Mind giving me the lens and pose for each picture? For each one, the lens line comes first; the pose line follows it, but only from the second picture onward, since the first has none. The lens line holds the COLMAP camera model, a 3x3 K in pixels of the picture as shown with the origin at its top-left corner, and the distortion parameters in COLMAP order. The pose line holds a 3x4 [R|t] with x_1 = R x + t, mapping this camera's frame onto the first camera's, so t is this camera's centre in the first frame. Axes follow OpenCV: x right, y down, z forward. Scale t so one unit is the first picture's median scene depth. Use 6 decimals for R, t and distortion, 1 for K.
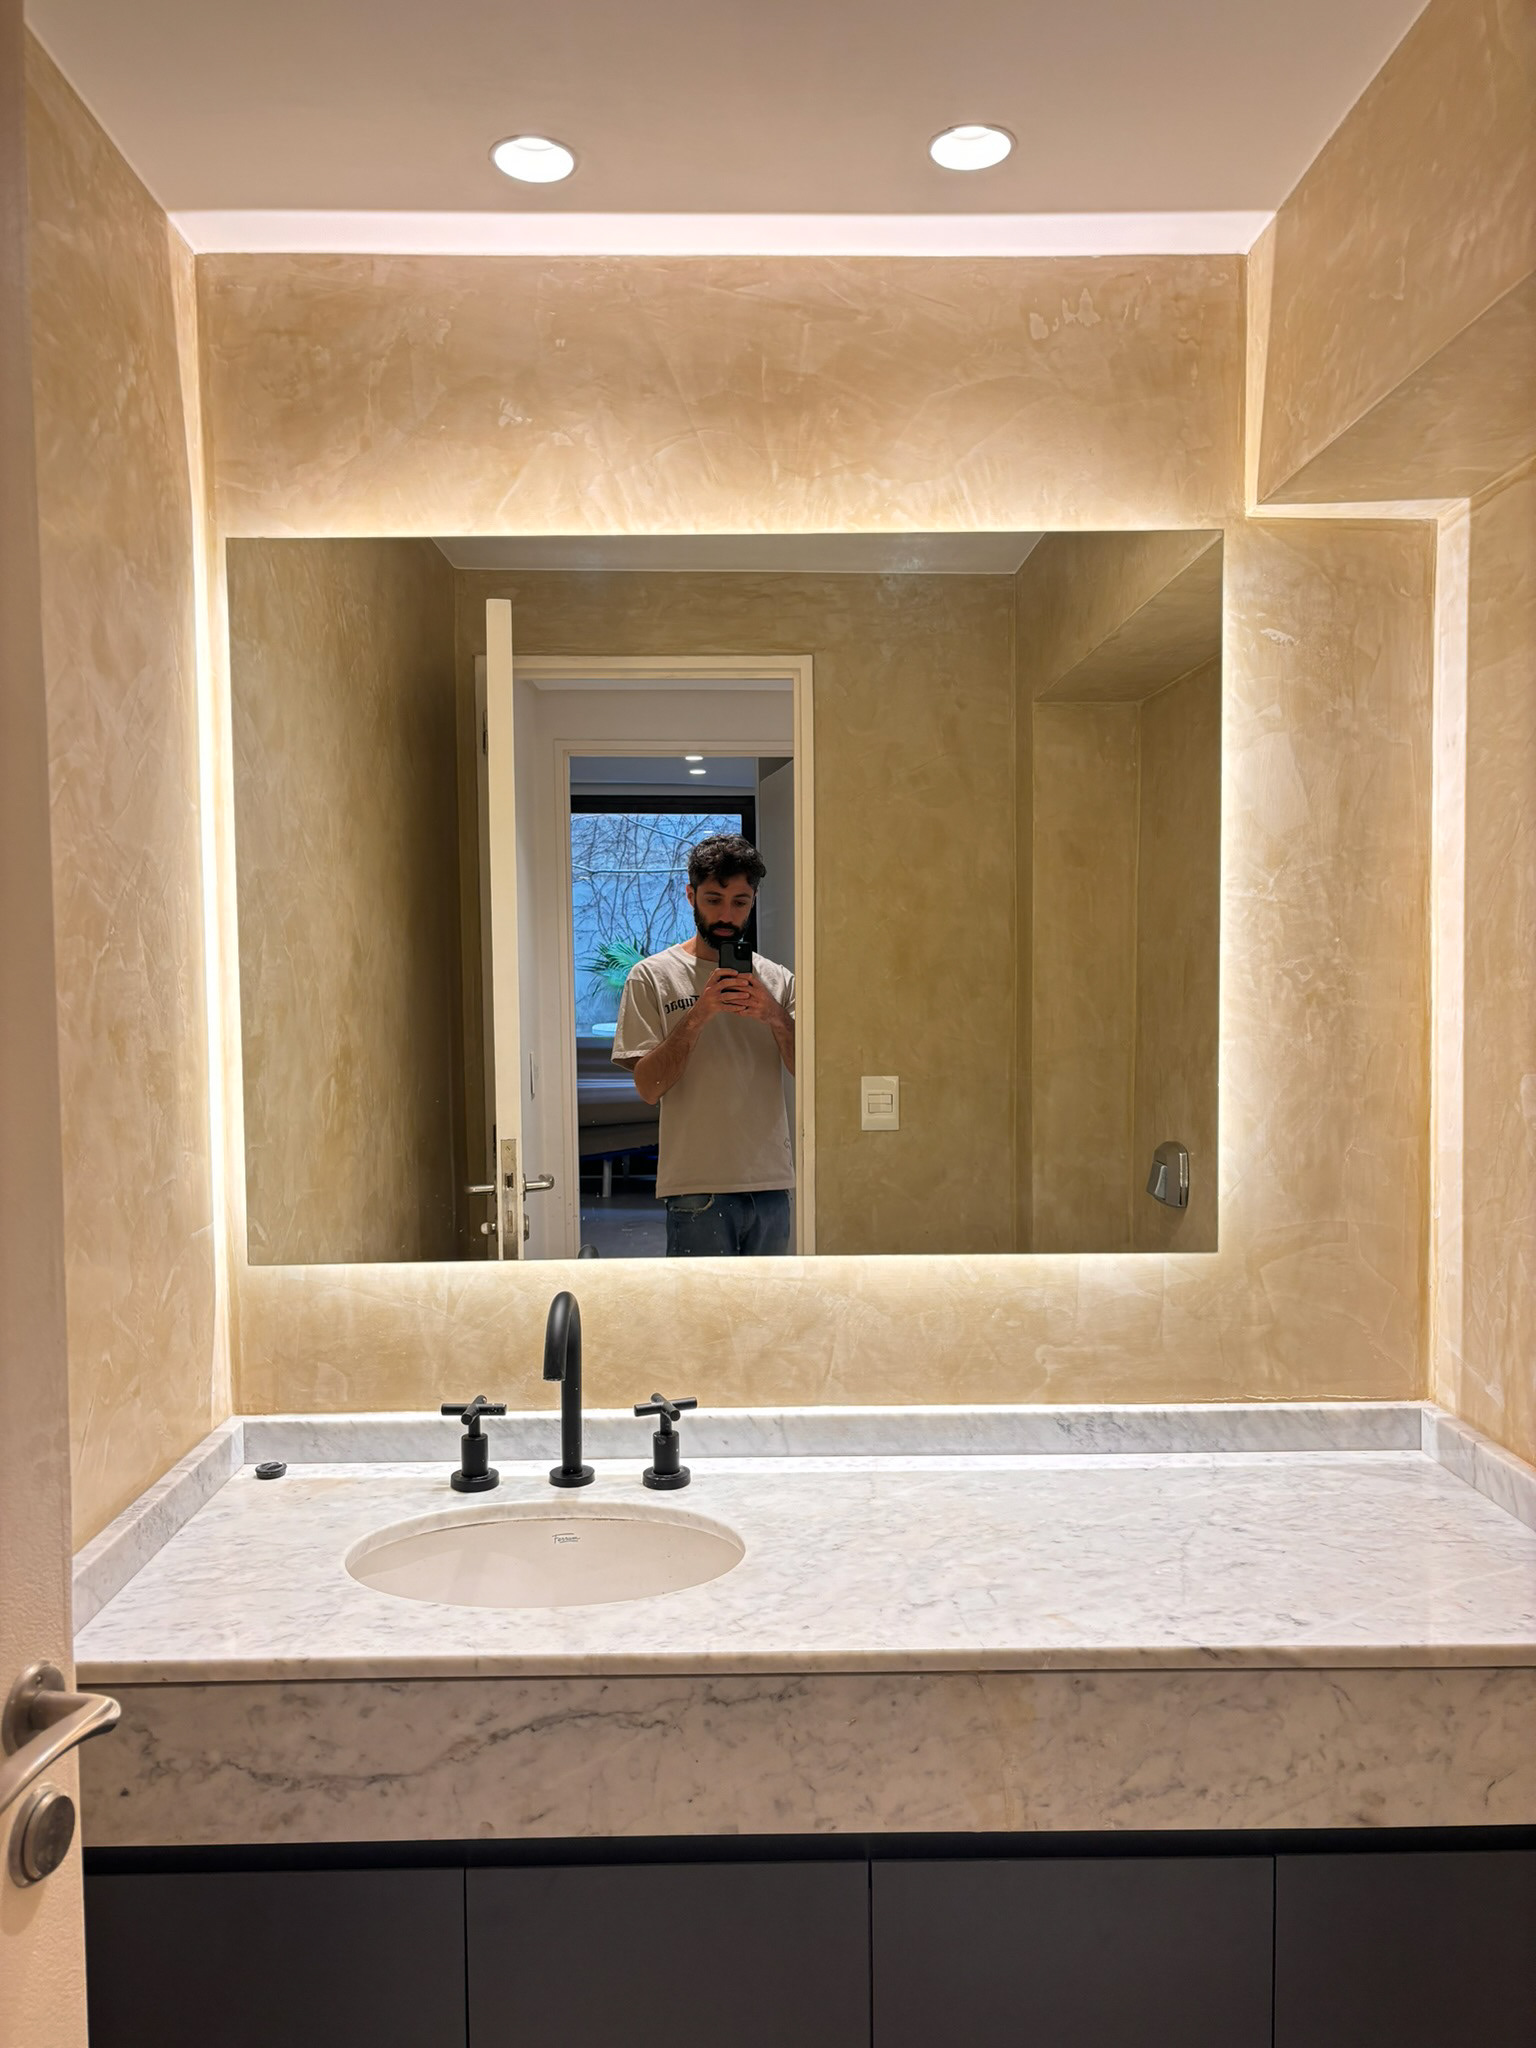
lens RADIAL K [[1555.5, 0, 766.4], [0, 1555.5, 1024.8], [0, 0, 1]] dist [0.034760, -0.030248]
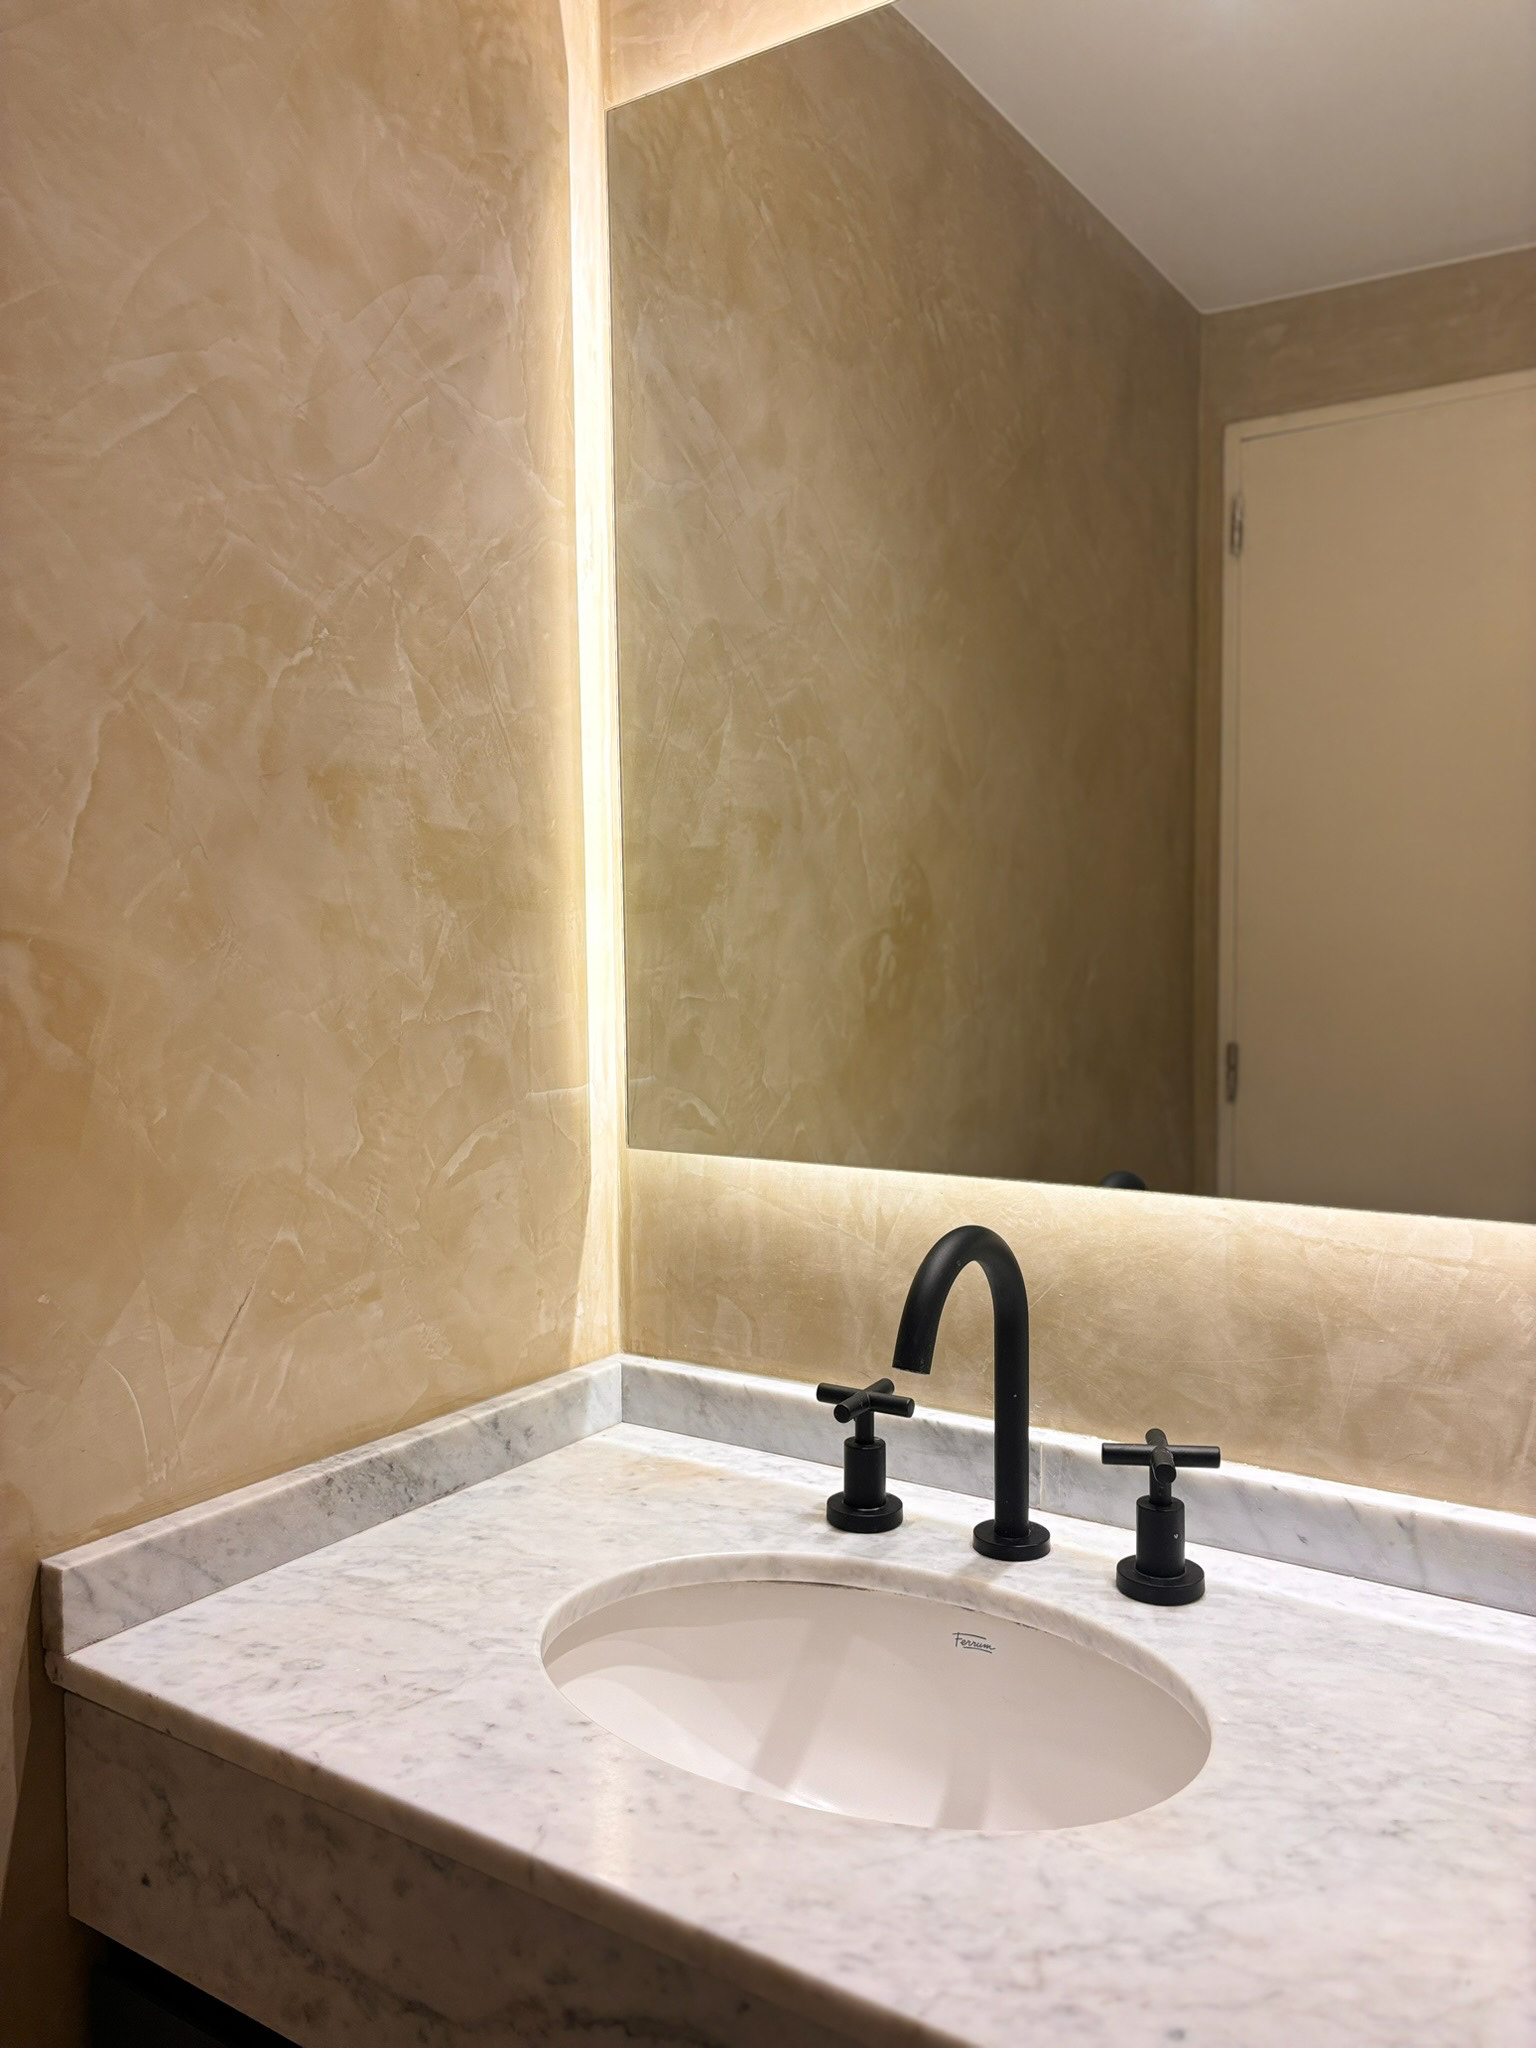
lens RADIAL K [[1555.5, 0, 779.6], [0, 1555.5, 1028.1], [0, 0, 1]] dist [0.034760, -0.030248]
pose [[0.830211, 0.037291, -0.556200, 0.126846], [-0.025683, 0.999259, 0.028661, 0.078175], [0.556857, -0.009510, 0.830554, 0.453850]]
